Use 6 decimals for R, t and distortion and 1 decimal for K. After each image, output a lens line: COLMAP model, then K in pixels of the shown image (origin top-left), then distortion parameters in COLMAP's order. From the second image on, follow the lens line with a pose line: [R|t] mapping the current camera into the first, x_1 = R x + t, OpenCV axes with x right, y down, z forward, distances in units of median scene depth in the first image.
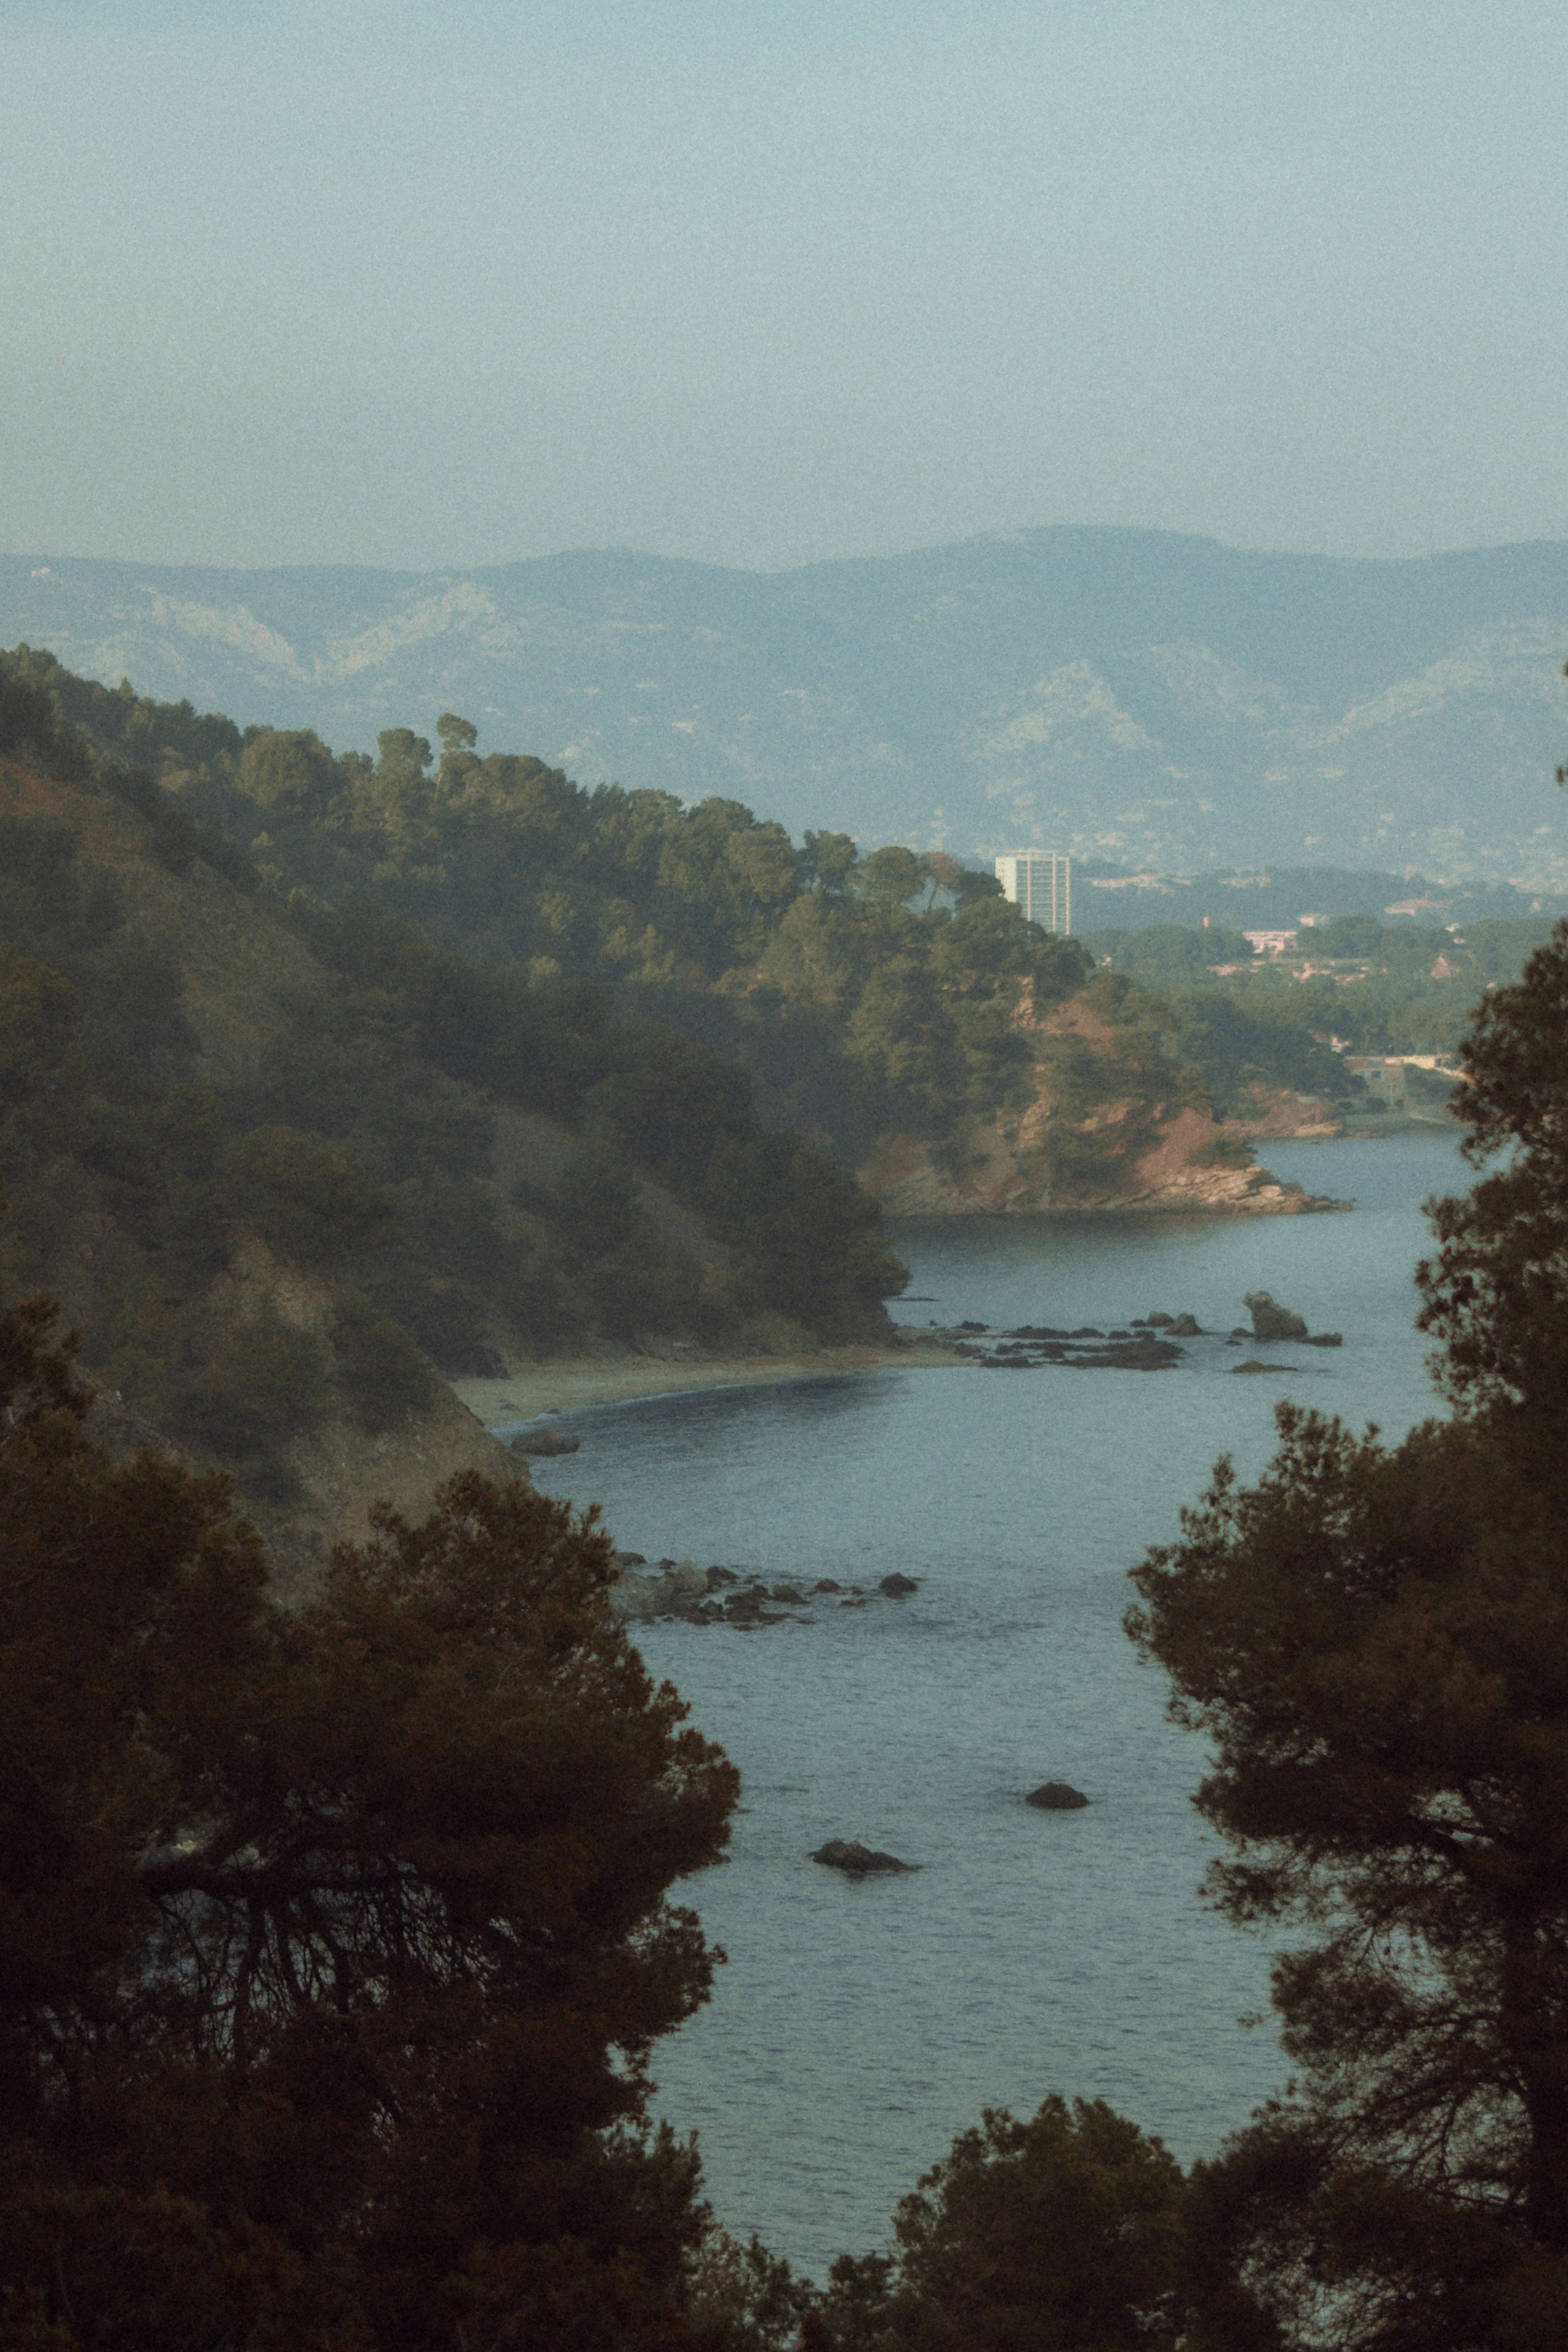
lens RADIAL K [[10000.5, 0, 783.2], [0, 10000.5, 1178.6], [0, 0, 1]] dist [-0.006192, 0.000000]
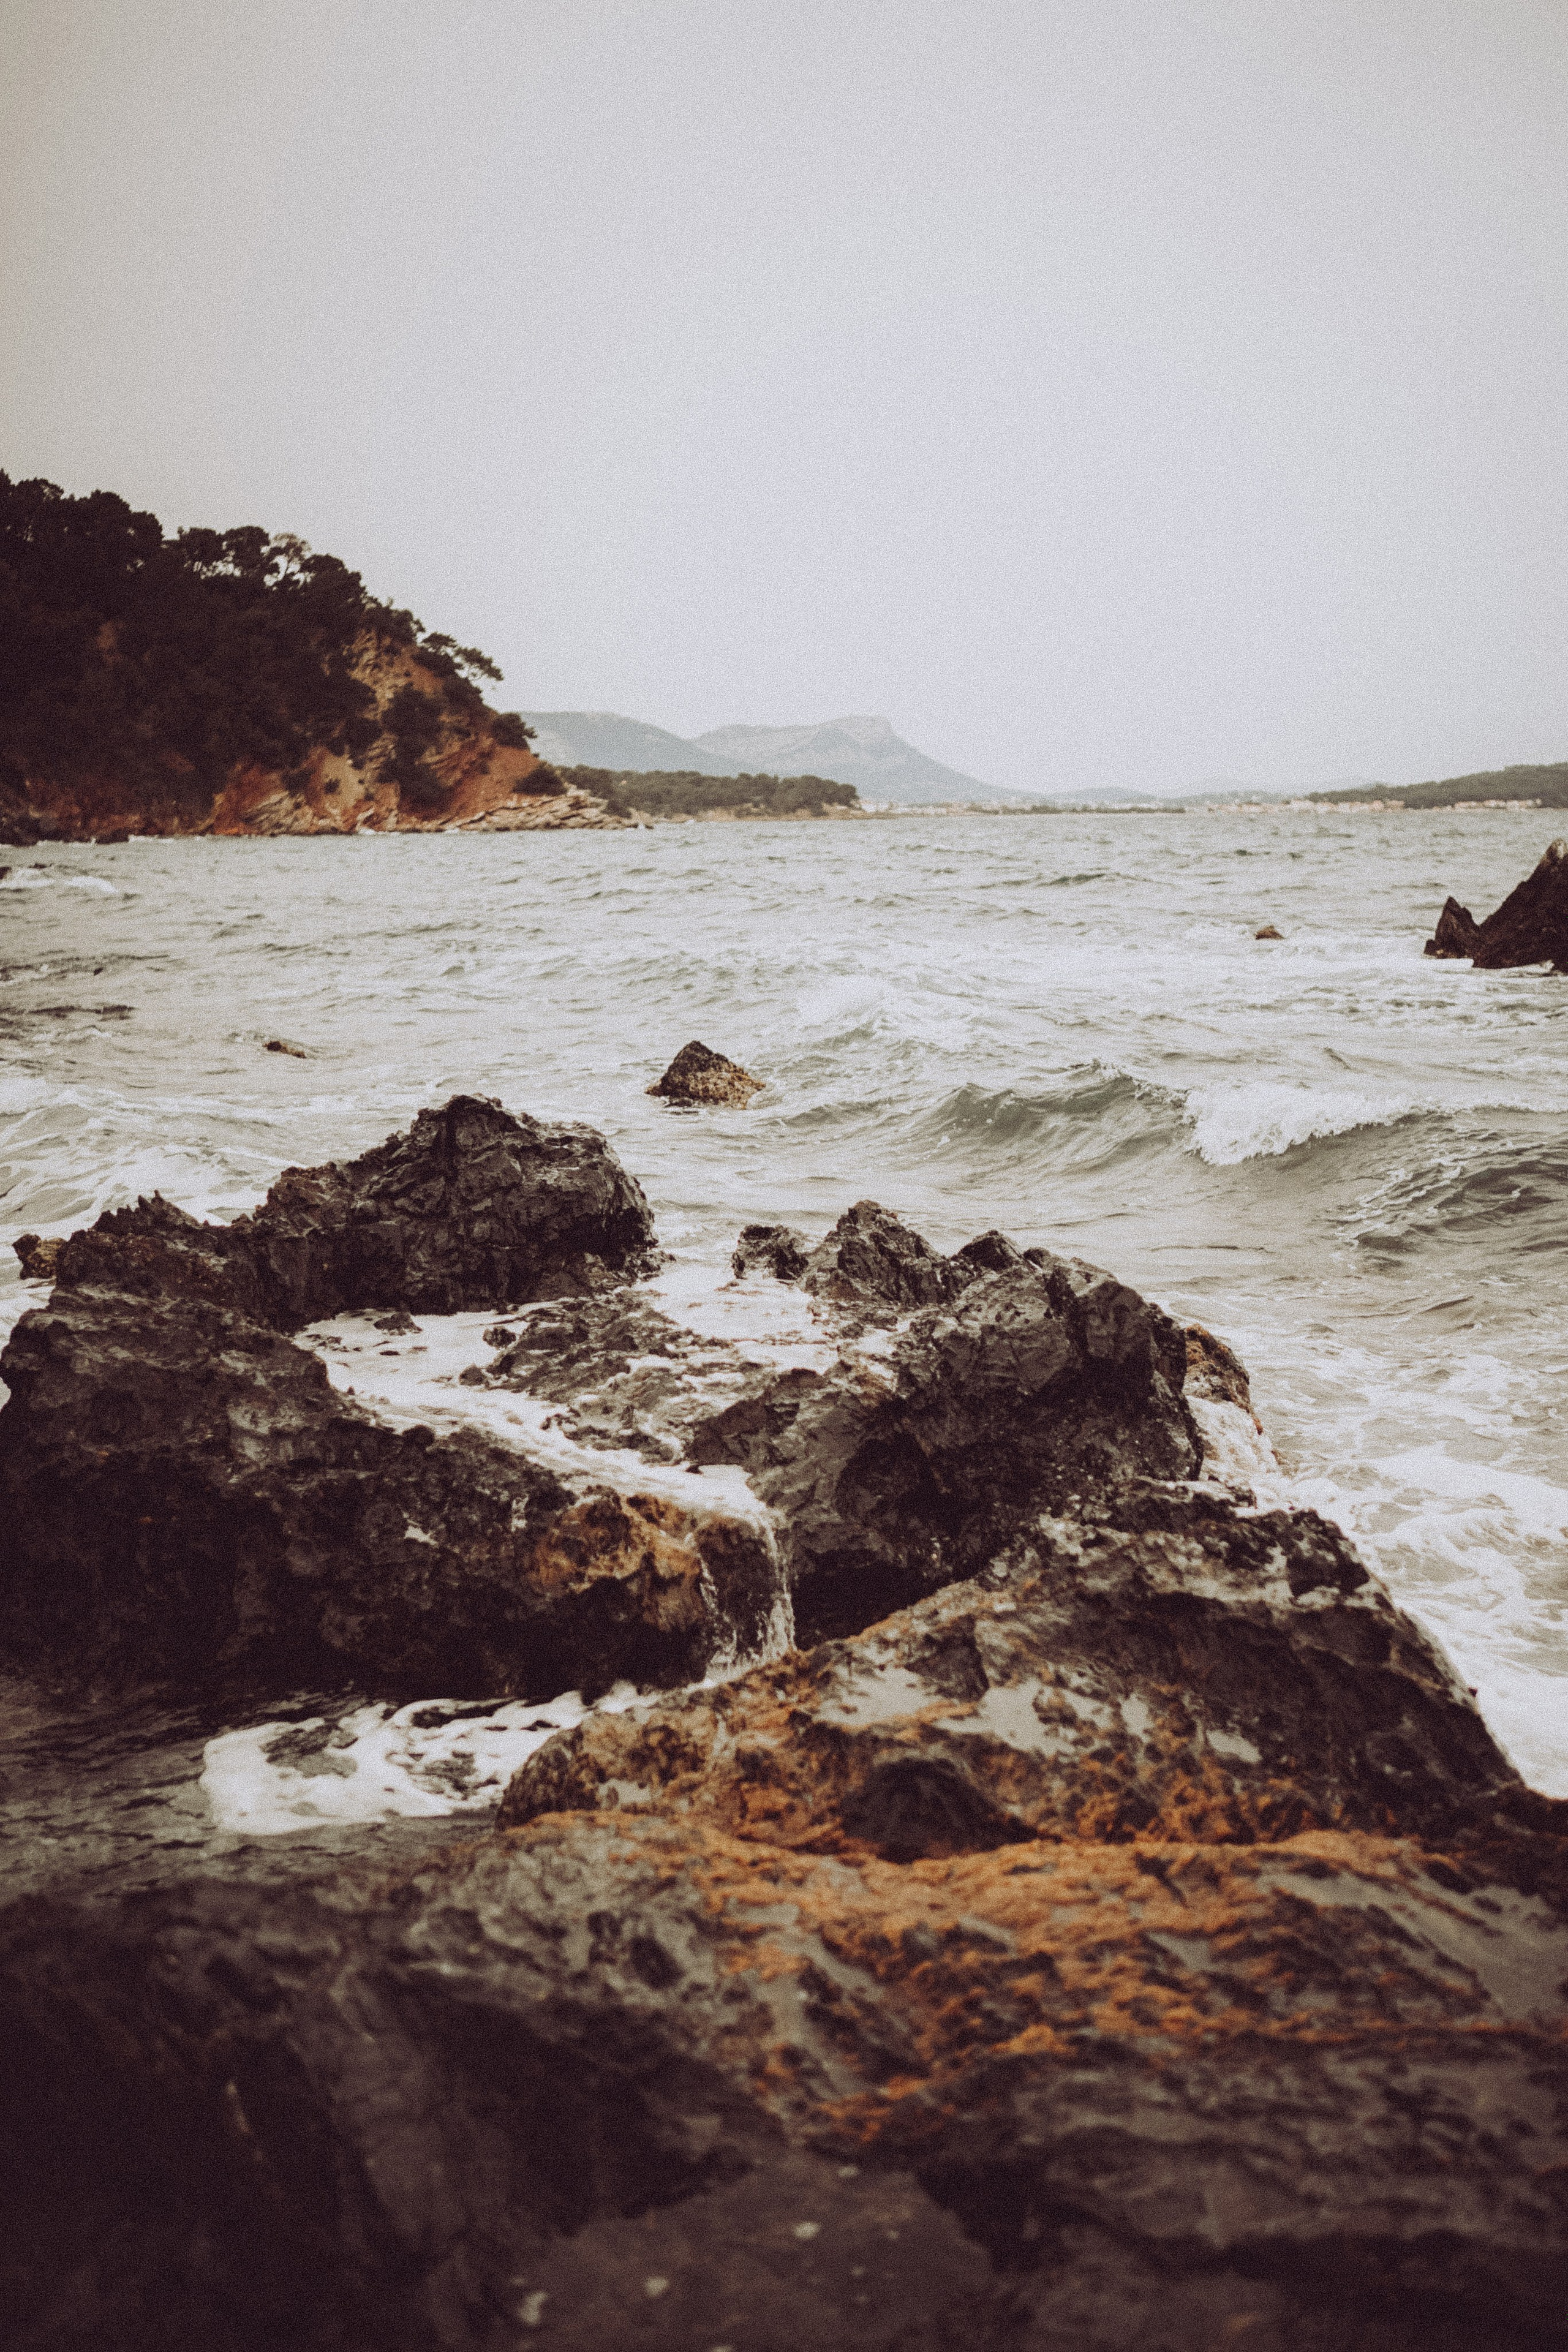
lens RADIAL K [[2418.6, 0, 843.0], [0, 2418.6, 1168.1], [0, 0, 1]] dist [0.029564, 0.000000]
pose [[0.978993, -0.041670, 0.199589, 0.019978], [0.019165, 0.993366, 0.113387, 0.011041], [-0.202990, -0.107180, 0.973297, 0.721790]]
